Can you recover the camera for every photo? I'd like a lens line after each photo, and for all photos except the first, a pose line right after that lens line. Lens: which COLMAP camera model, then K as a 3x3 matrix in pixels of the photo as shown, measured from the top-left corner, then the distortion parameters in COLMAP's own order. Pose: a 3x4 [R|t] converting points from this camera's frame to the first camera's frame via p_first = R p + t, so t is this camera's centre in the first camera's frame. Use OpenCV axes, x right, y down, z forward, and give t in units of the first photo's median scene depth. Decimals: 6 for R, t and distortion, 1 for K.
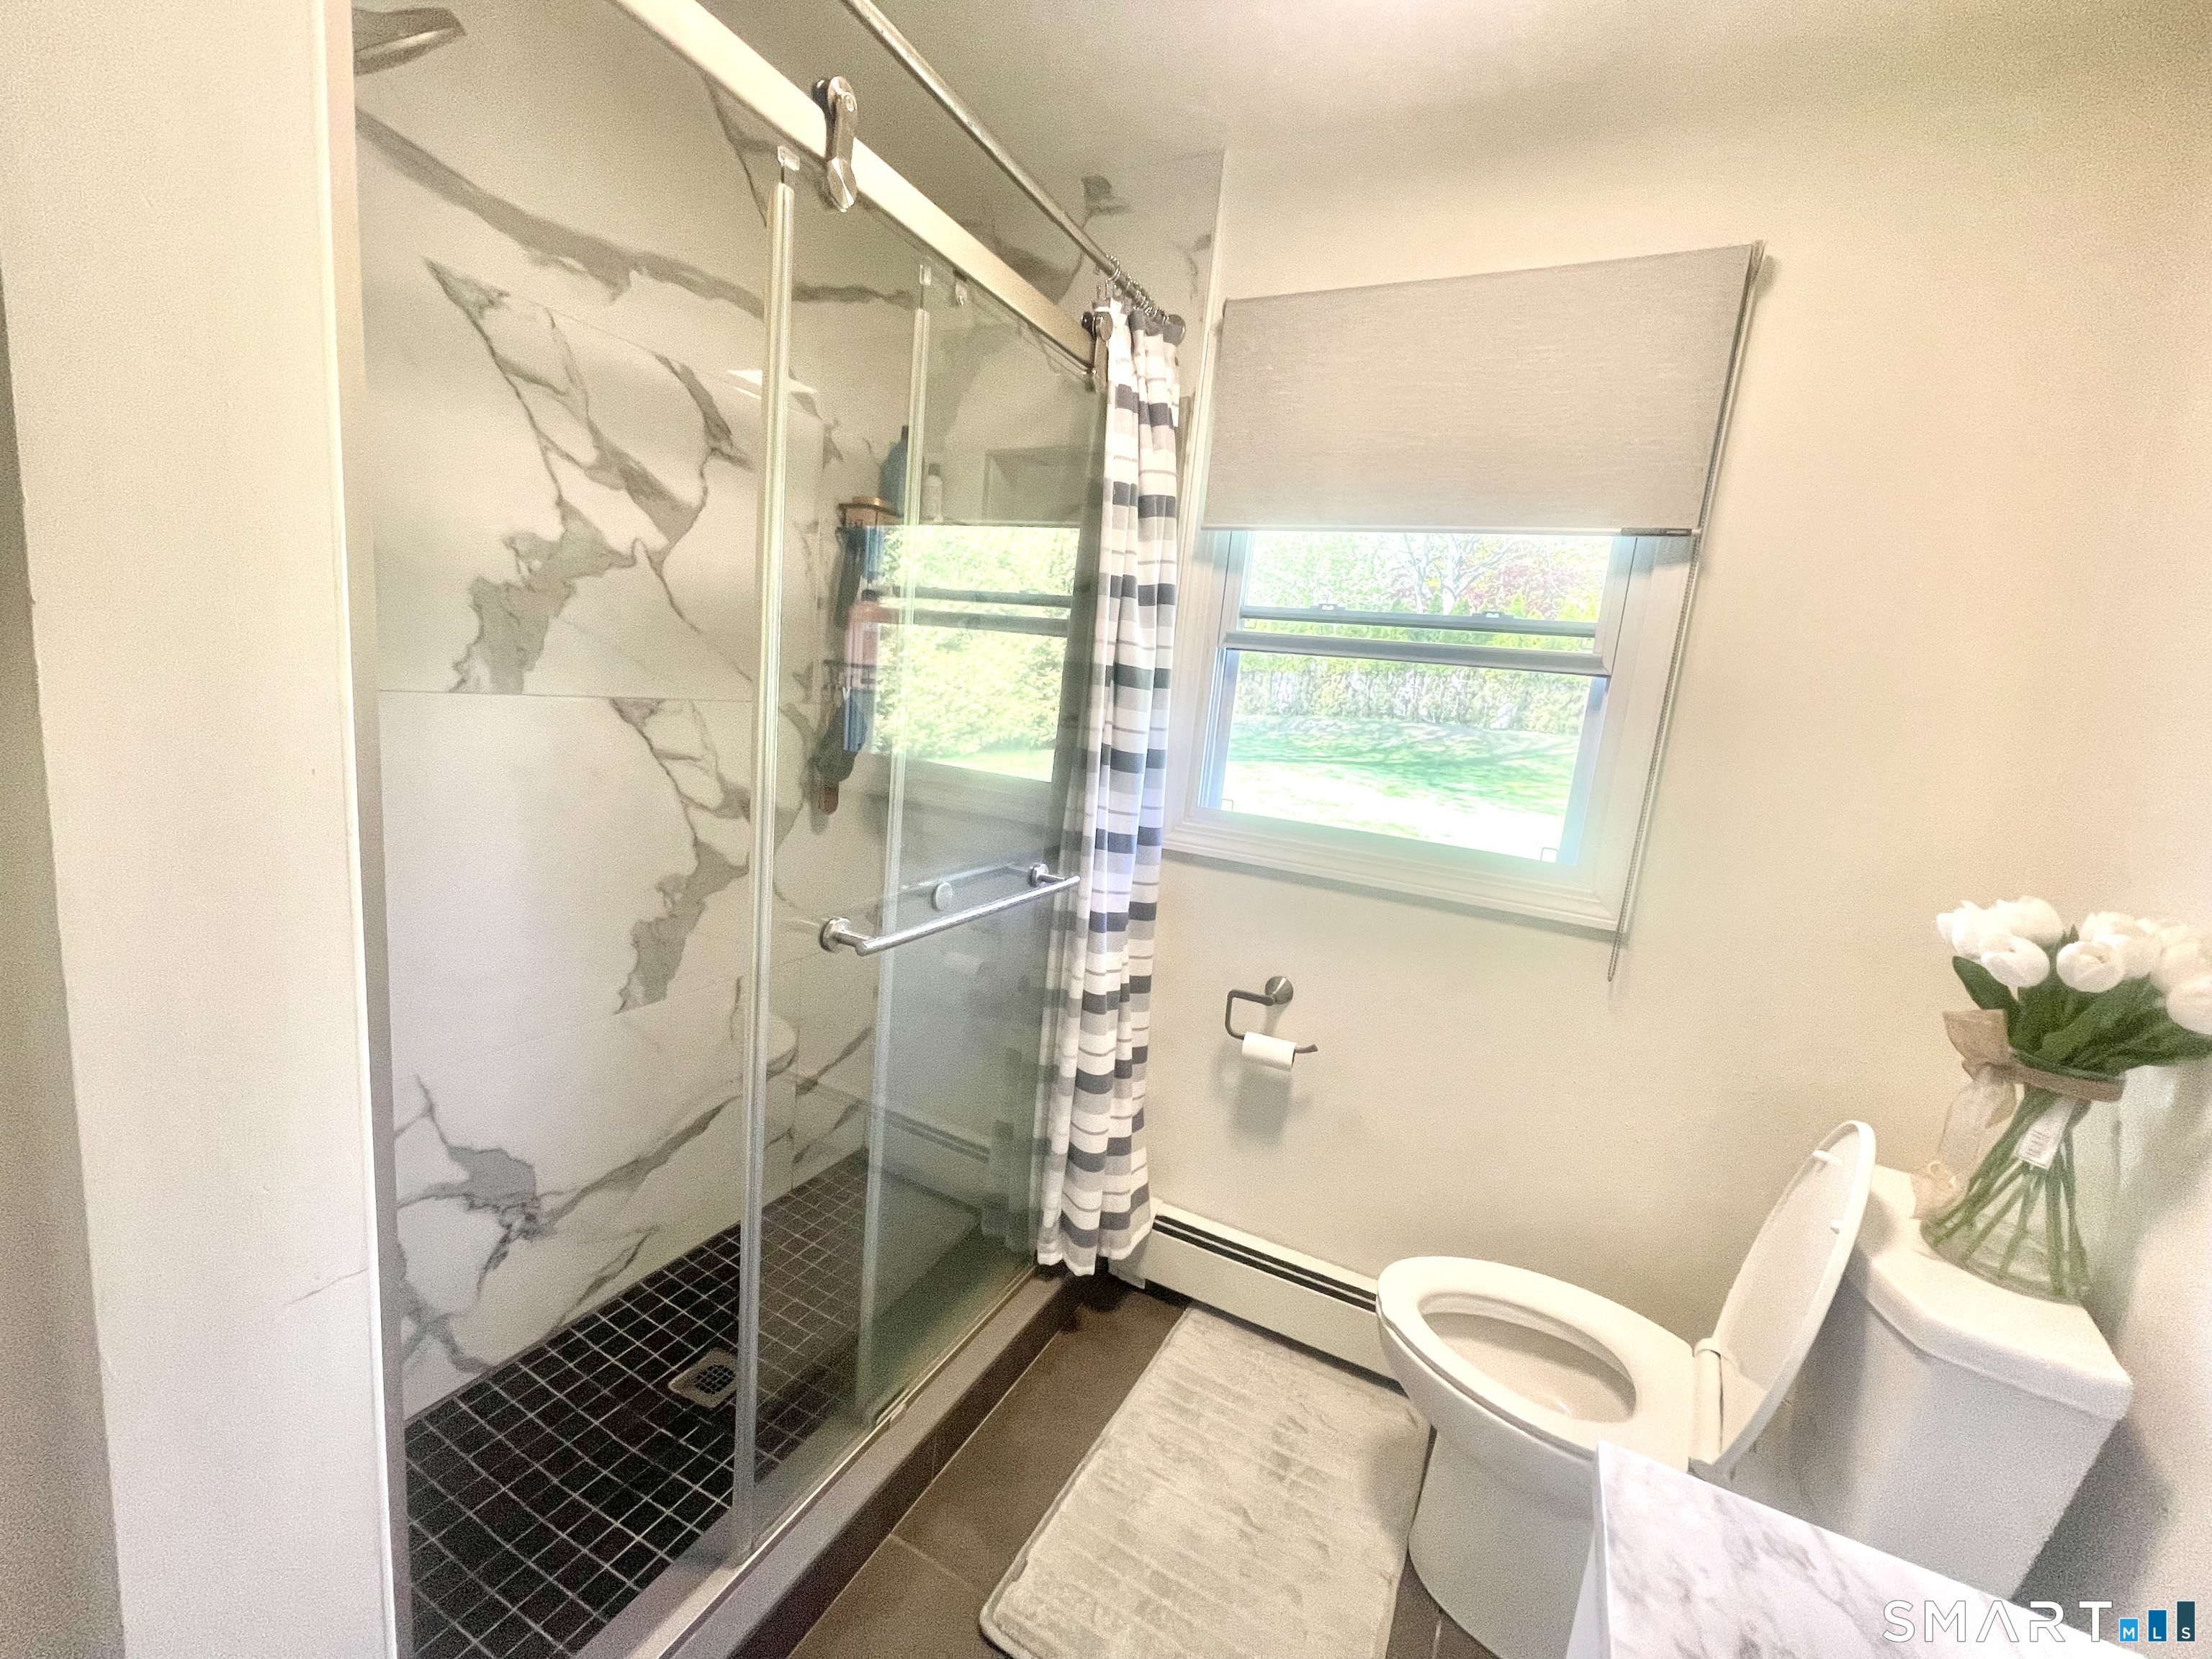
lens RADIAL K [[878.1, 0, 1106.0], [0, 878.1, 829.5], [0, 0, 1]] dist [-0.013616, 0.000265]
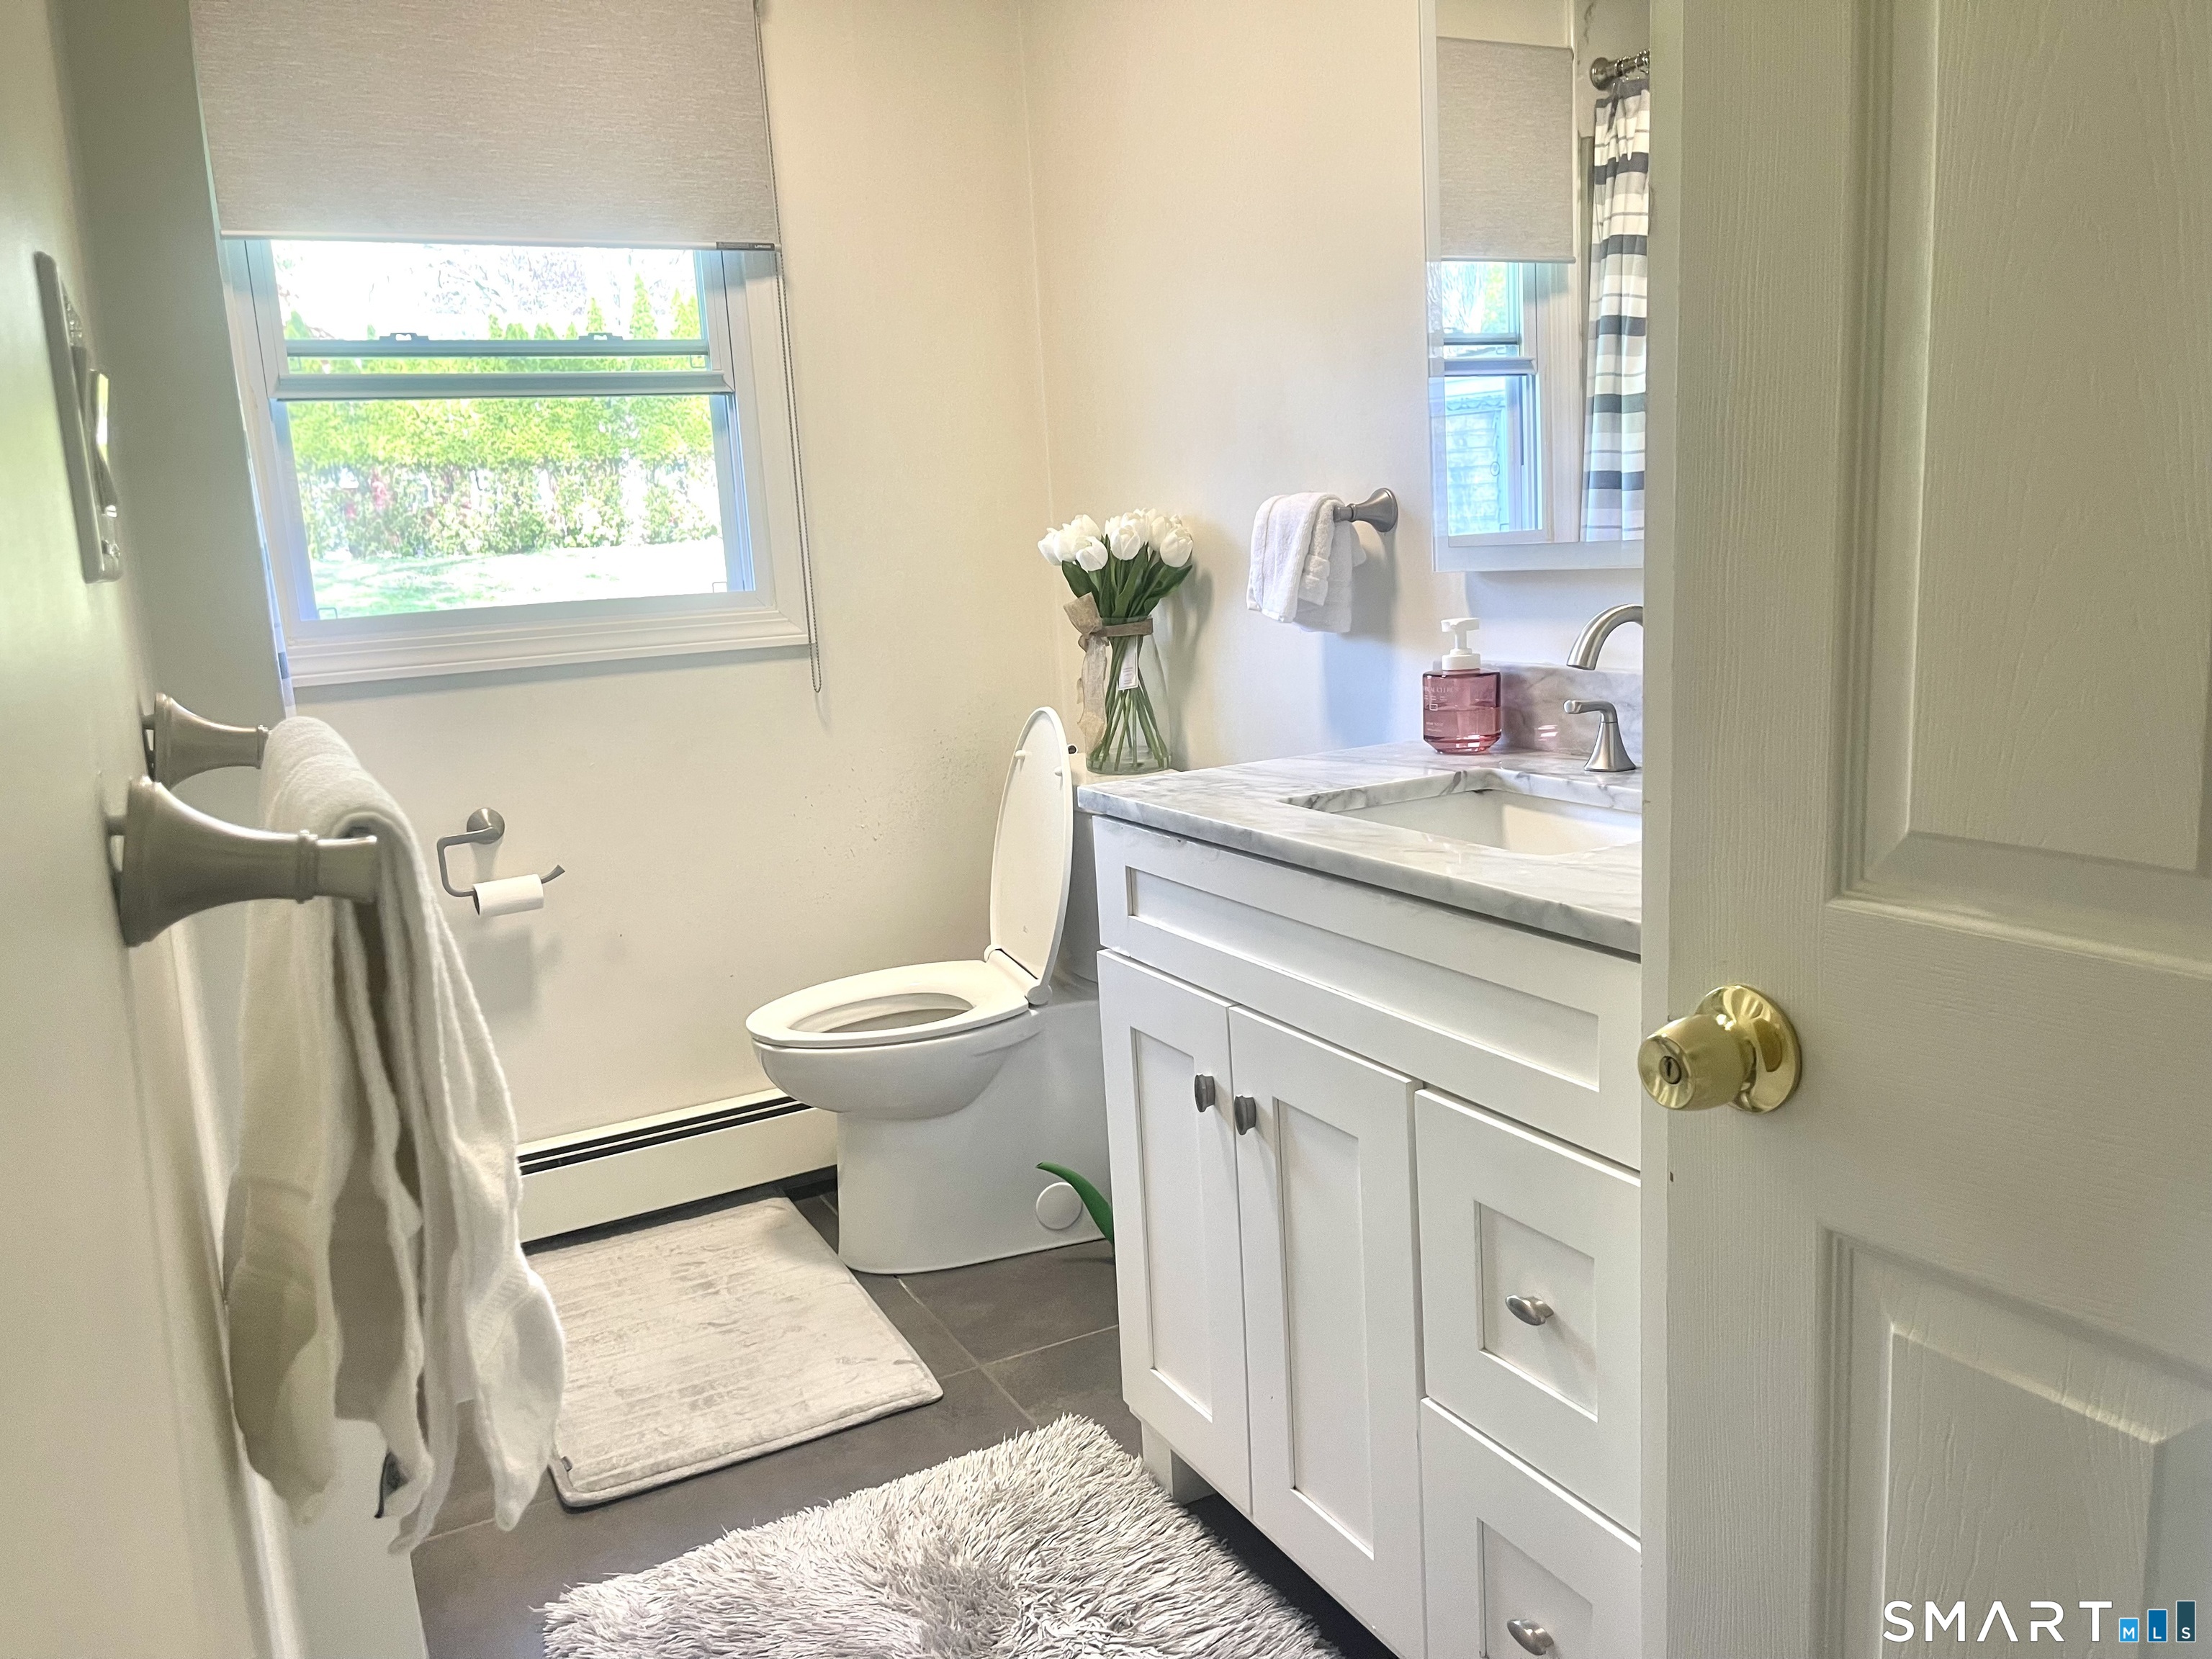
lens RADIAL K [[1700.3, 0, 1106.0], [0, 1700.3, 829.5], [0, 0, 1]] dist [0.070638, 0.000648]
pose [[0.567787, -0.282420, 0.773212, -1.061226], [0.243630, 0.954876, 0.169871, 0.089849], [-0.786297, 0.091927, 0.610972, -0.610972]]
